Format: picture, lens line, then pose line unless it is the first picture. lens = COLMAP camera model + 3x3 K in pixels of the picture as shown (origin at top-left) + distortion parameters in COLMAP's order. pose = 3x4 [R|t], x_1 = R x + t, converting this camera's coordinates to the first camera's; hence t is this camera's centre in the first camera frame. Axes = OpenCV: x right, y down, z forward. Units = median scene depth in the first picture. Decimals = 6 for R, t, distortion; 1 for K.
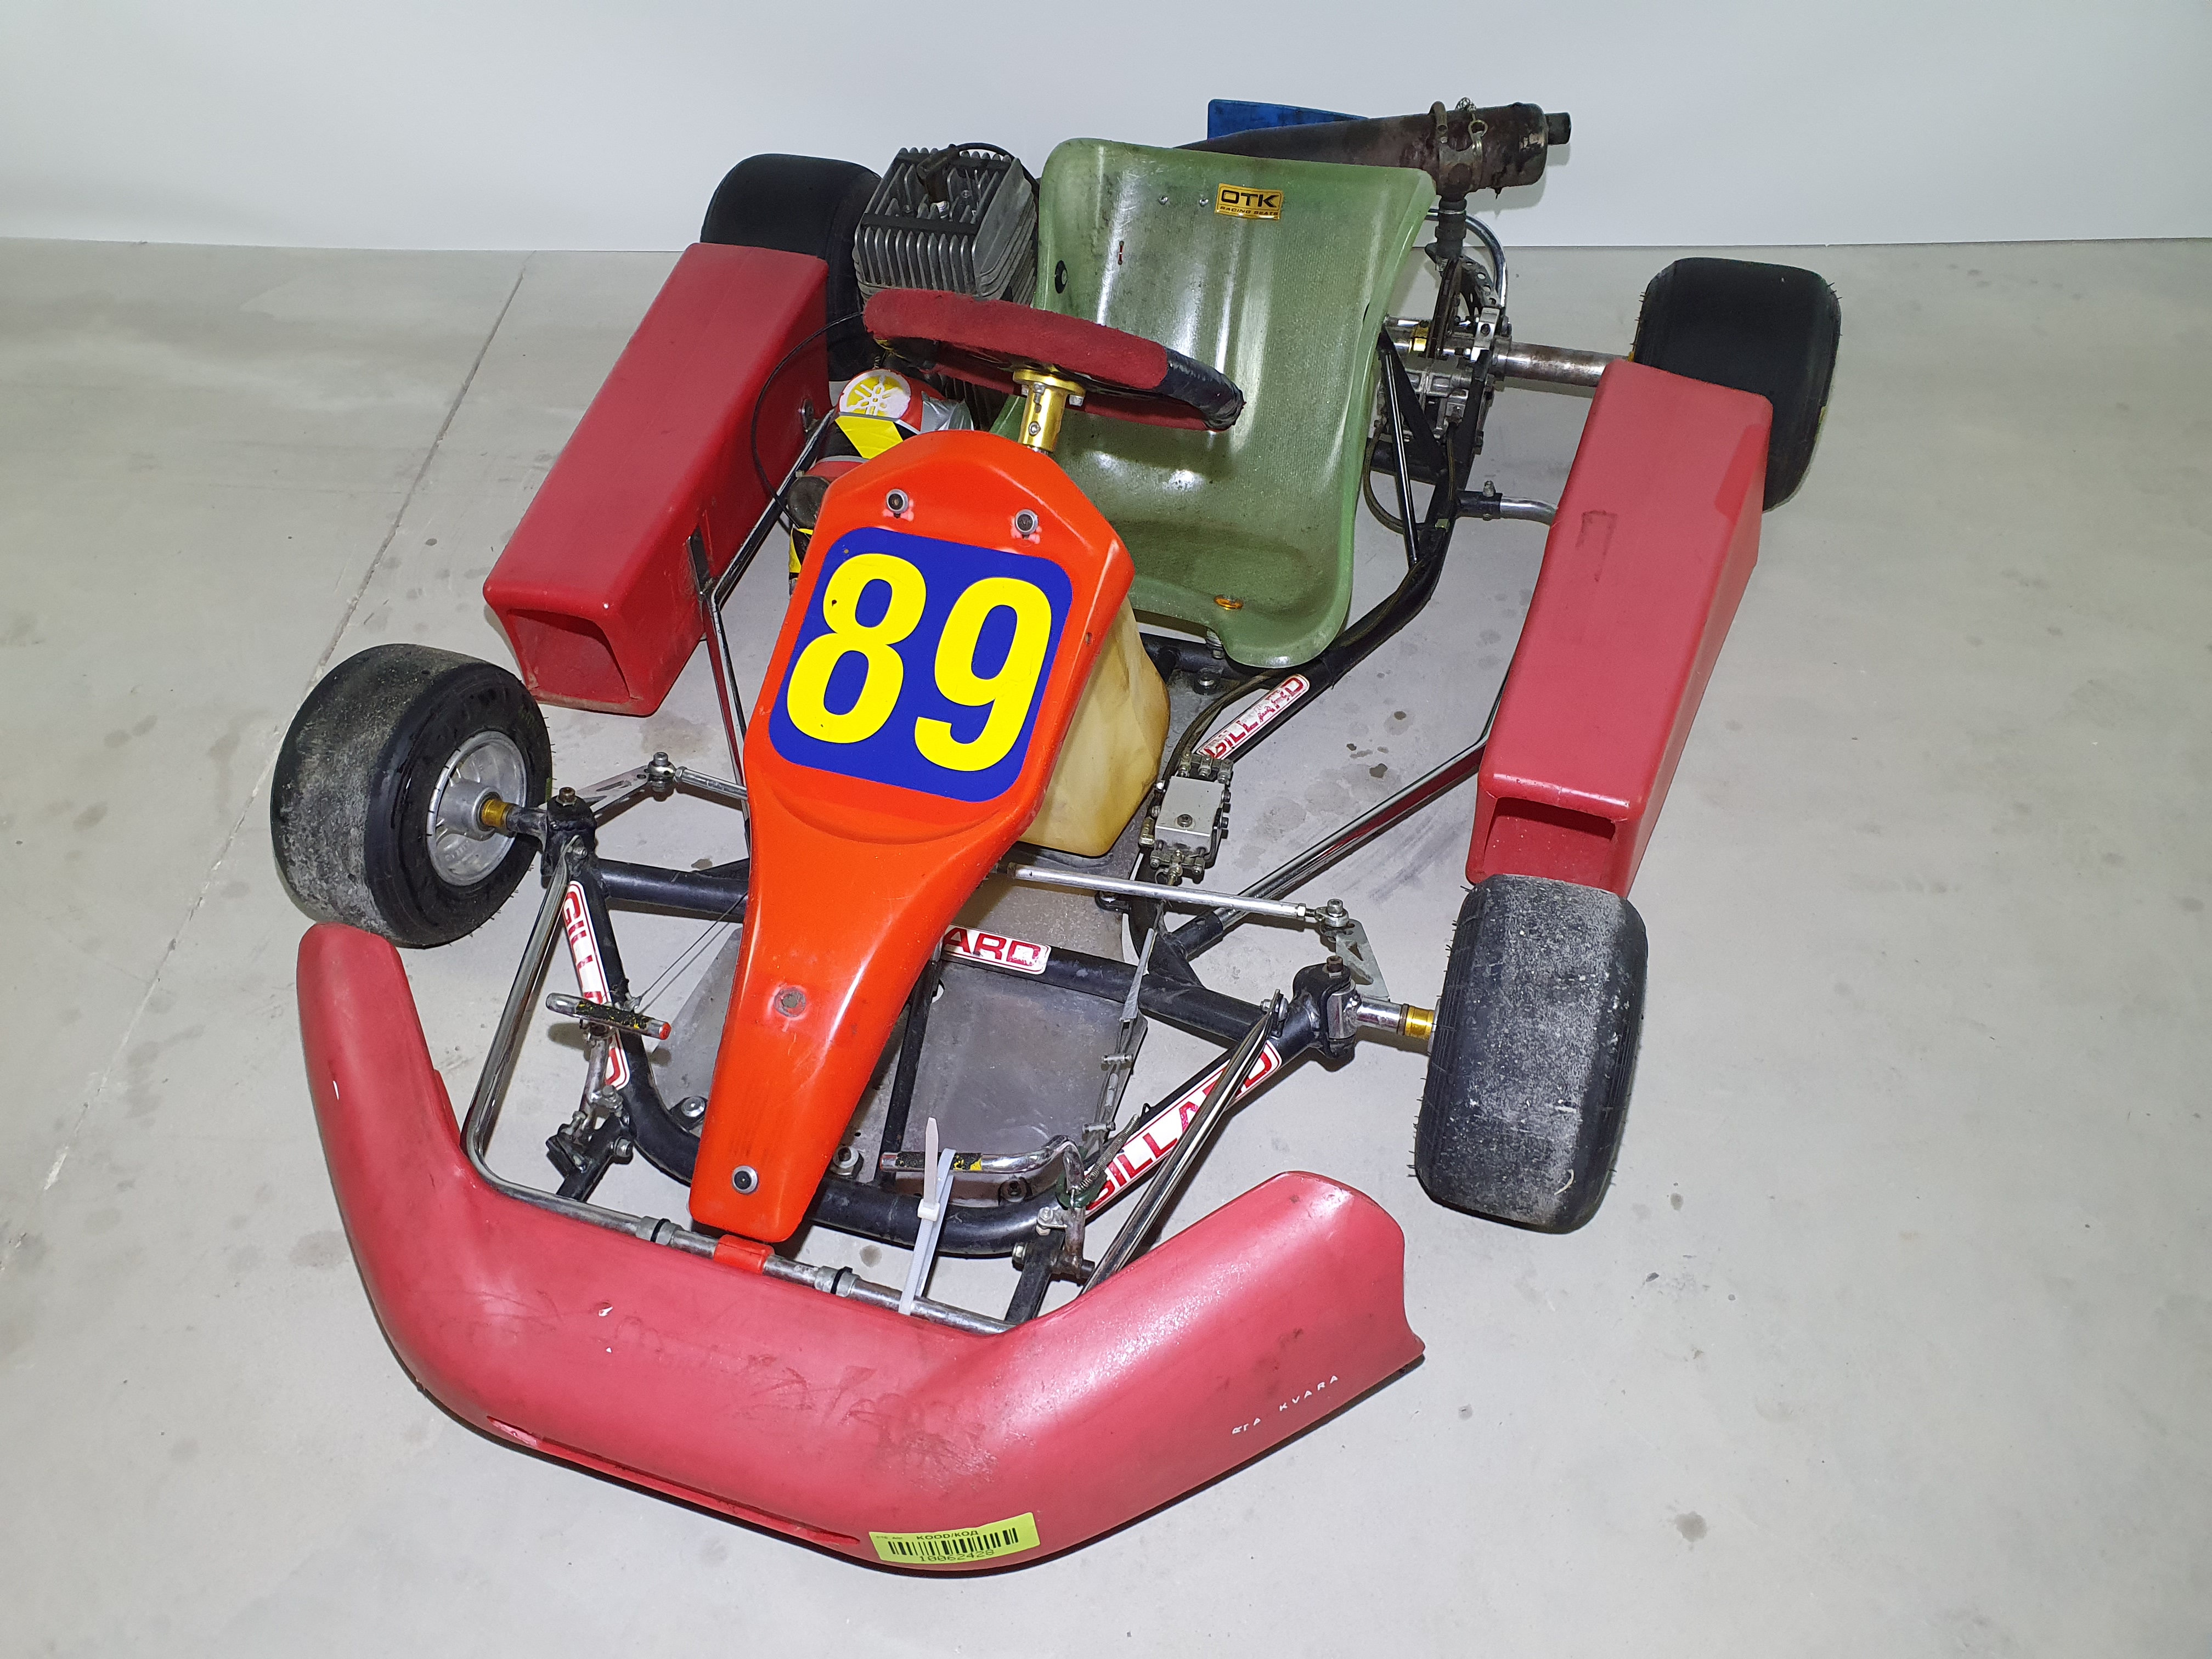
lens RADIAL K [[1660.1, 0, 1107.3], [0, 1660.1, 881.7], [0, 0, 1]] dist [0.056565, -0.073743]
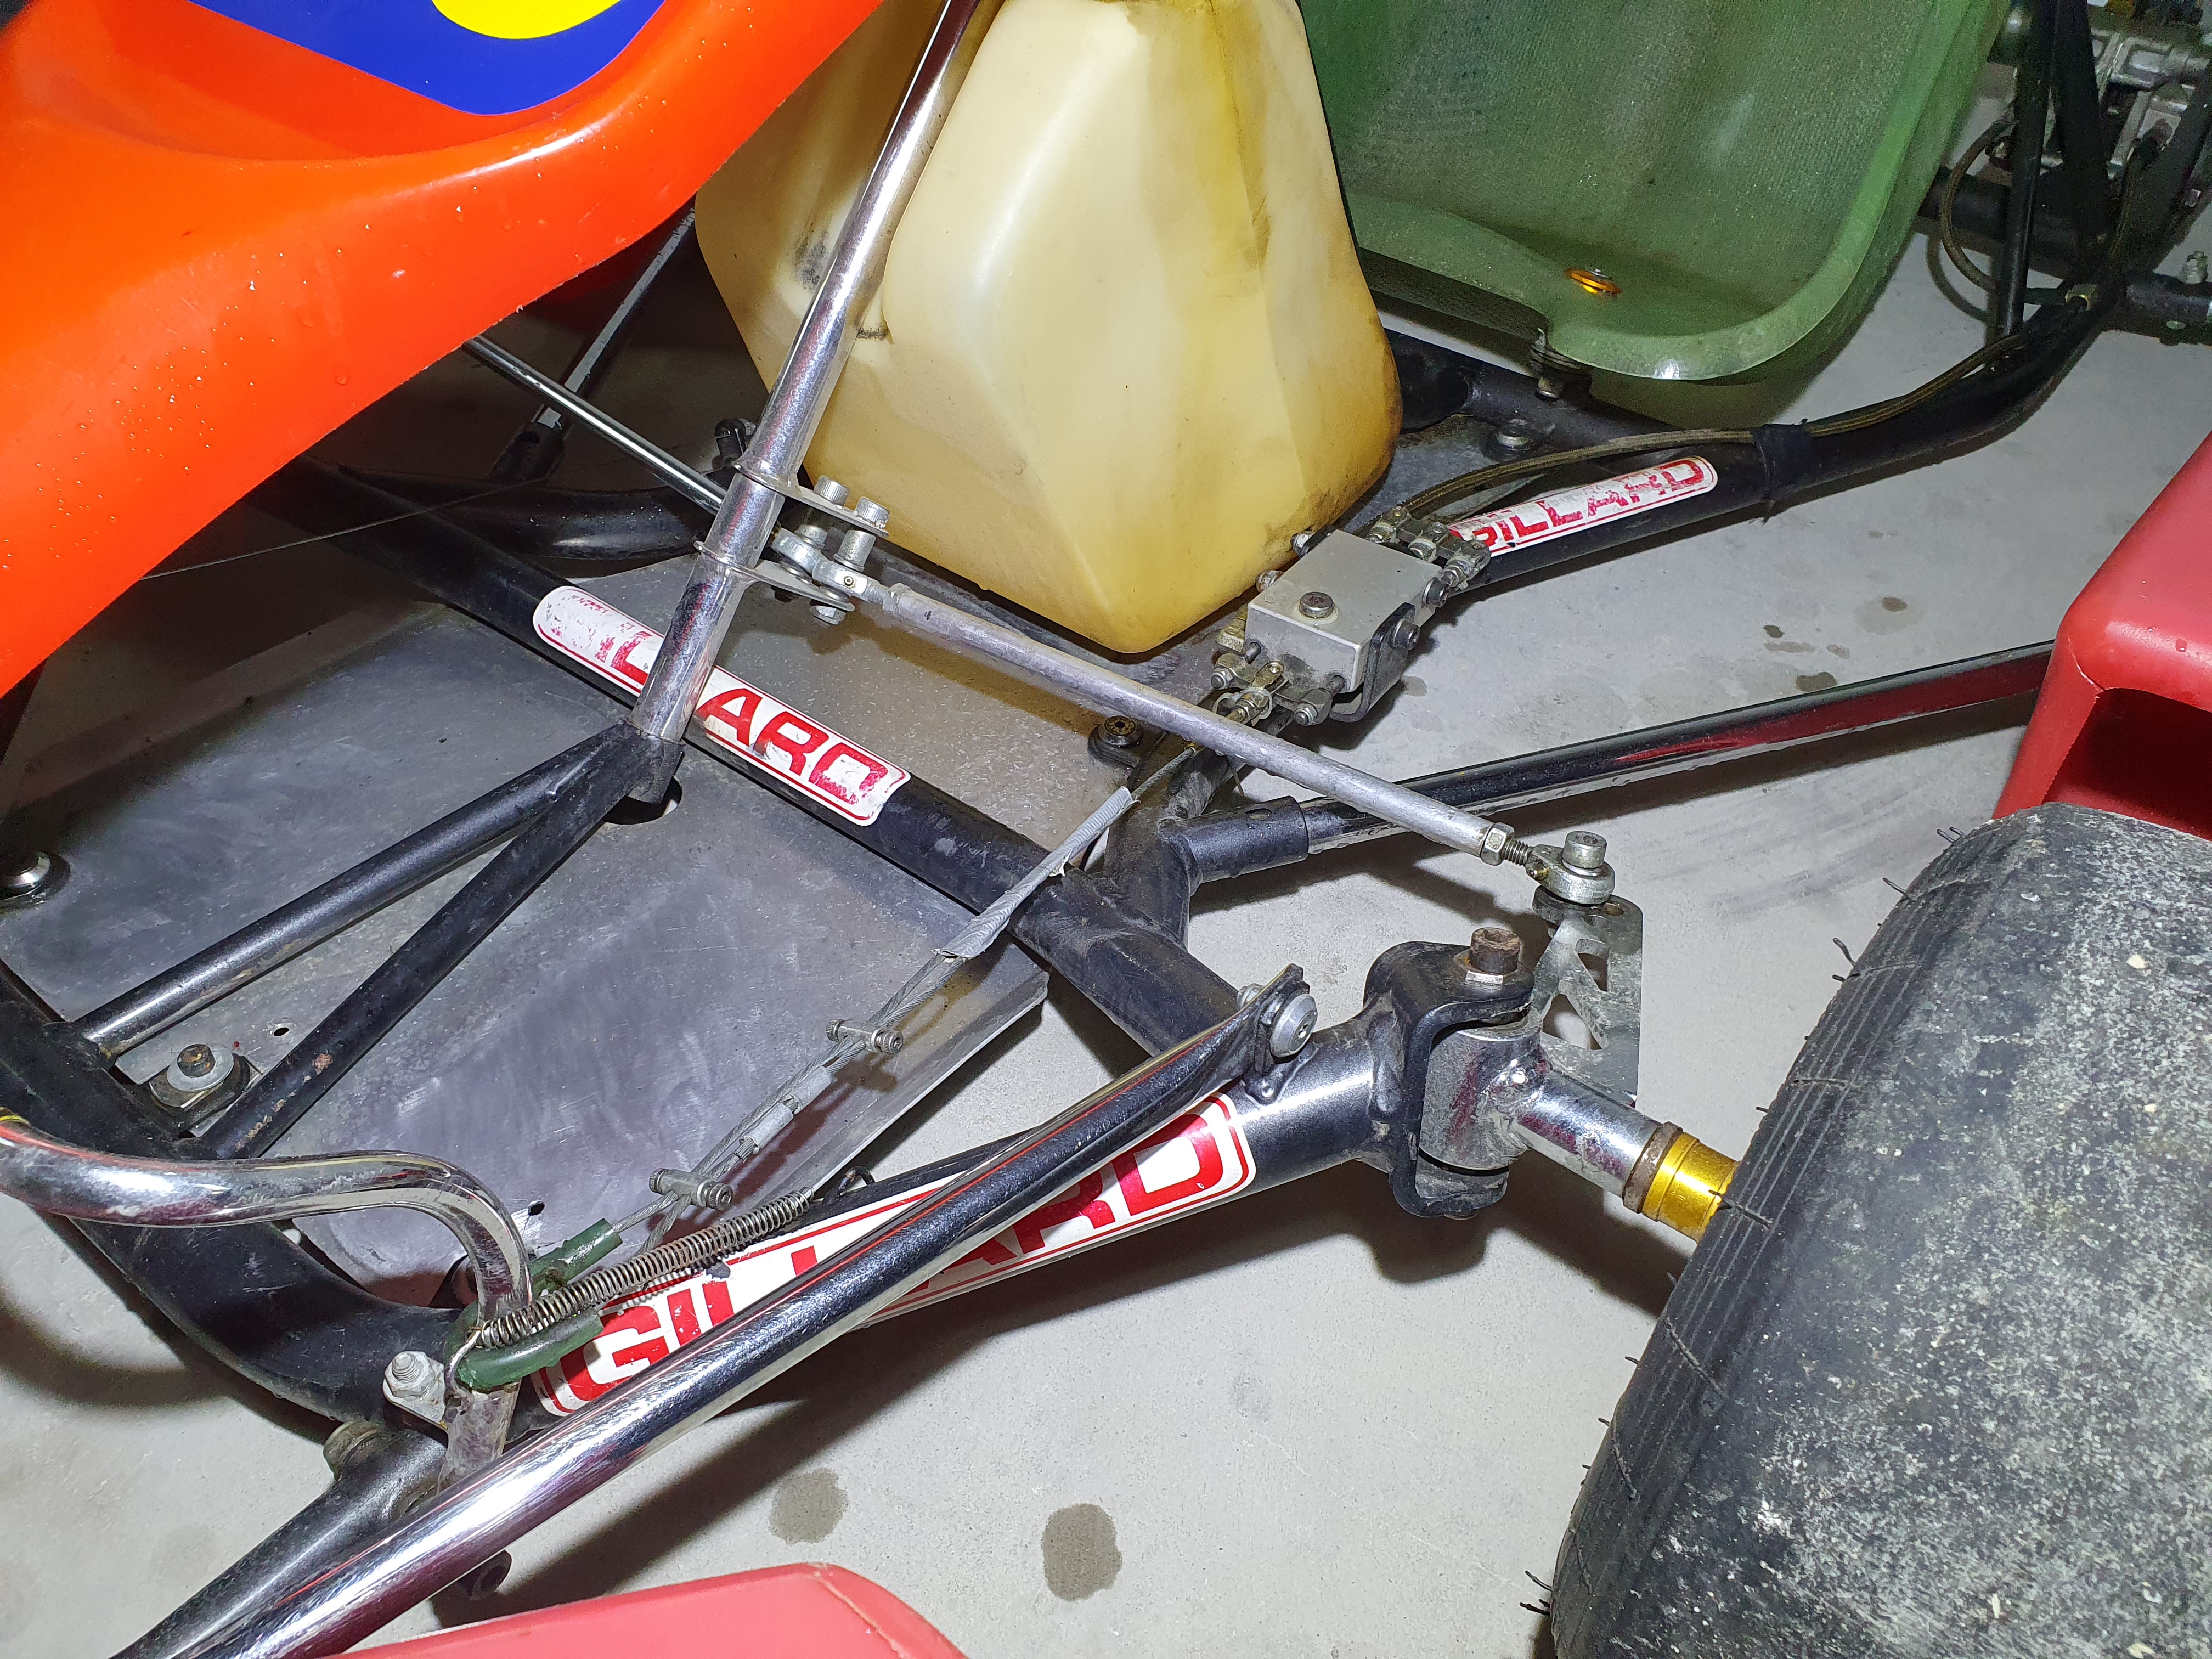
lens RADIAL K [[1660.1, 0, 1107.3], [0, 1660.1, 881.7], [0, 0, 1]] dist [0.056565, -0.073743]
pose [[0.930053, 0.259262, -0.260355, 0.137314], [-0.269640, 0.962952, -0.004312, 0.054464], [0.249592, 0.074212, 0.965503, 0.590963]]
